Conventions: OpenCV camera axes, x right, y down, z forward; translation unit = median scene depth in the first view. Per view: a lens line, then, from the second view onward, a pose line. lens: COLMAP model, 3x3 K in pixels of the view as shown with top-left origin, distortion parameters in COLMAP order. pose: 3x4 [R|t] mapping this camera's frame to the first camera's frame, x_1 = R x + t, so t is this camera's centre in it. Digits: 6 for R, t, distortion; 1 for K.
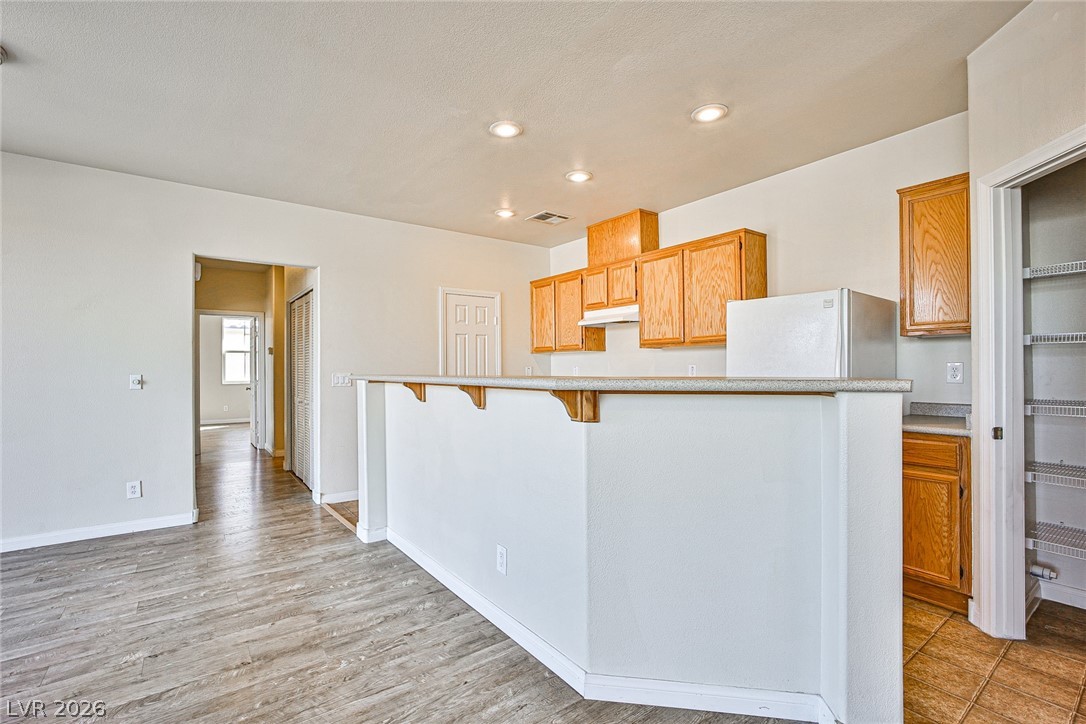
lens RADIAL K [[489.5, 0, 534.8], [0, 489.5, 357.4], [0, 0, 1]] dist [-0.034546, 0.014291]
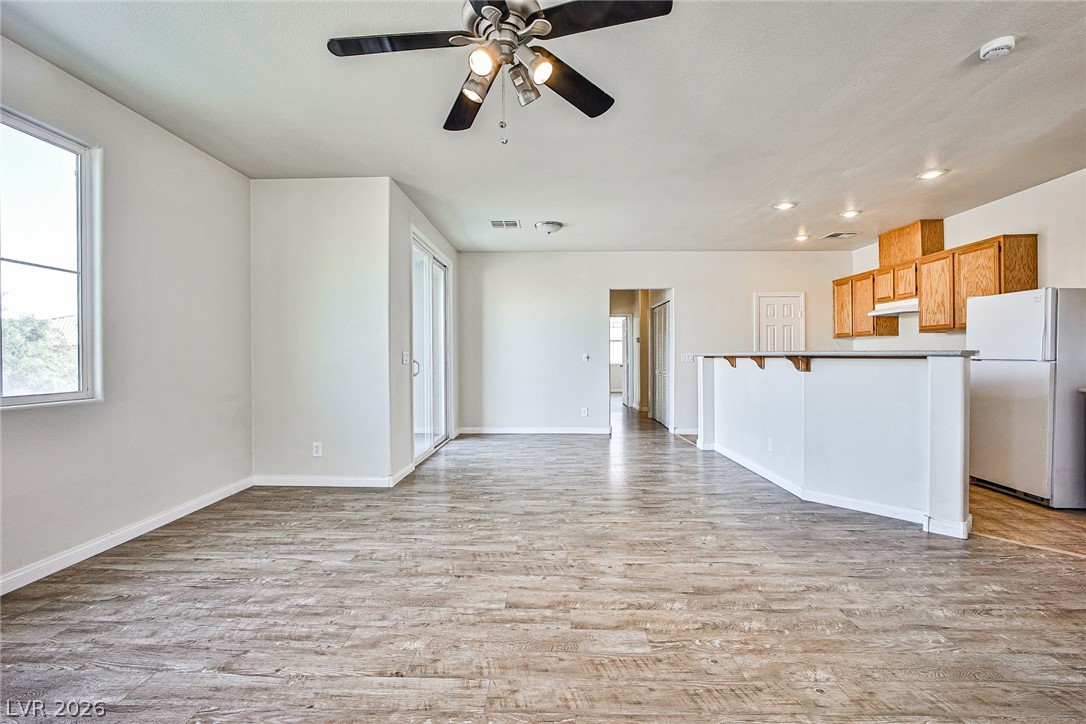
lens RADIAL K [[485.4, 0, 543.9], [0, 485.4, 358.0], [0, 0, 1]] dist [-0.036030, 0.013542]
pose [[0.797417, 0.005831, -0.603400, 0.274219], [0.011476, 0.999626, 0.024826, 0.005050], [0.603319, -0.026721, 0.797052, -0.810094]]
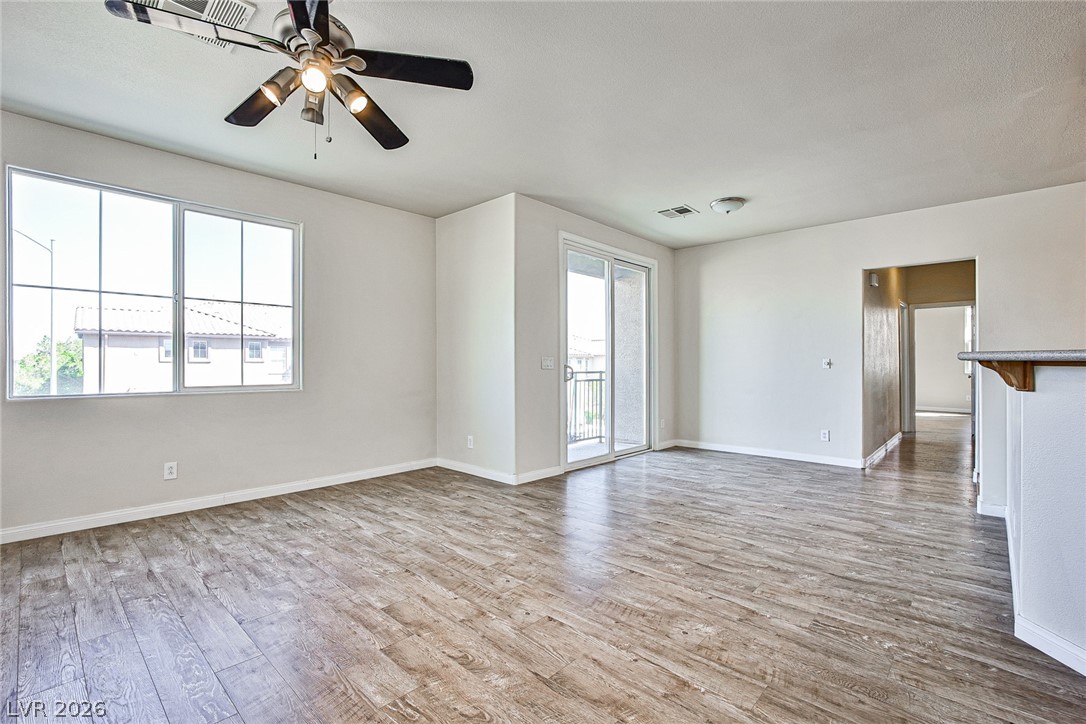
lens RADIAL K [[489.5, 0, 551.9], [0, 489.5, 370.2], [0, 0, 1]] dist [-0.034546, 0.014291]
pose [[0.203824, 0.022041, -0.978759, 0.563936], [0.018213, 0.999488, 0.026301, 0.017202], [0.978838, -0.023186, 0.203319, -0.167095]]
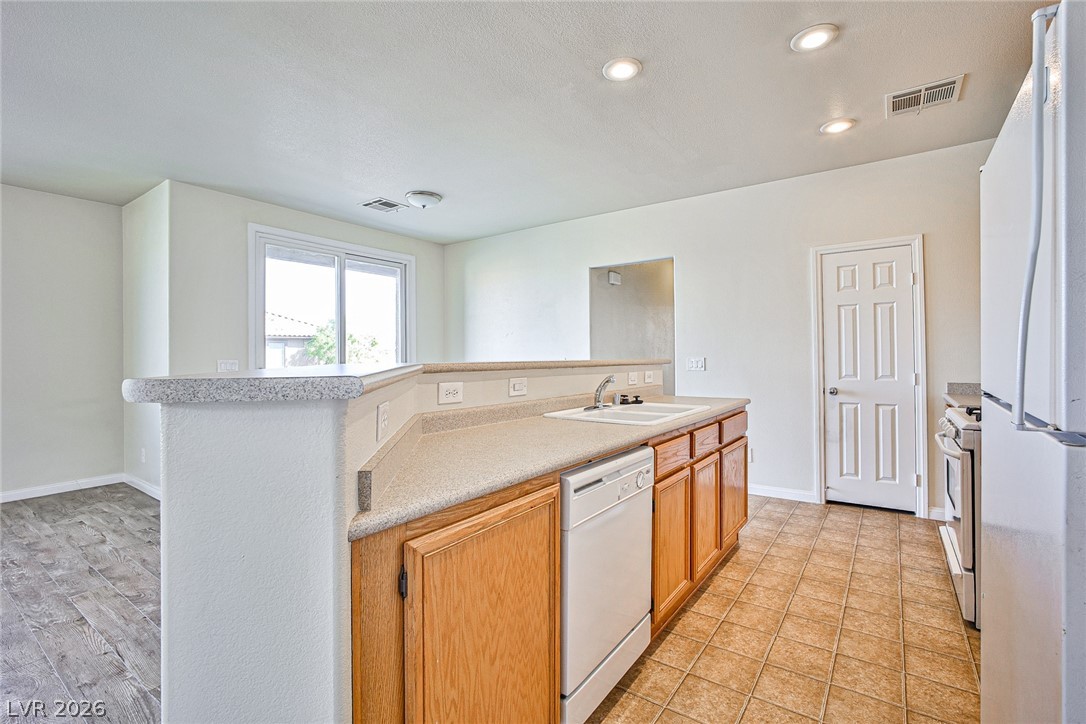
lens RADIAL K [[489.5, 0, 556.3], [0, 489.5, 362.0], [0, 0, 1]] dist [-0.034546, 0.014291]
pose [[0.319382, 0.015528, -0.947499, 0.674394], [0.025433, 0.999365, 0.024951, 0.008821], [0.947285, -0.032066, 0.318785, 0.614308]]
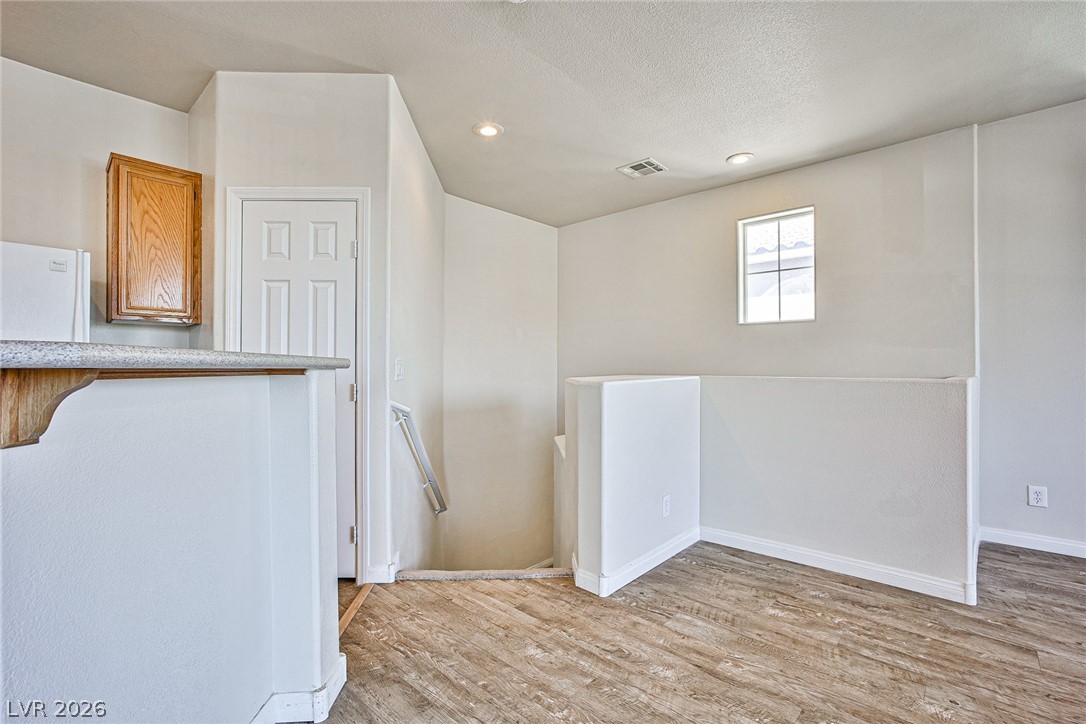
lens RADIAL K [[489.5, 0, 536.9], [0, 489.5, 367.2], [0, 0, 1]] dist [-0.034546, 0.014291]
pose [[-0.197908, 0.006844, 0.980197, -0.230689], [-0.015648, 0.999826, -0.010140, 0.036596], [-0.980096, -0.017345, -0.197766, 0.360007]]
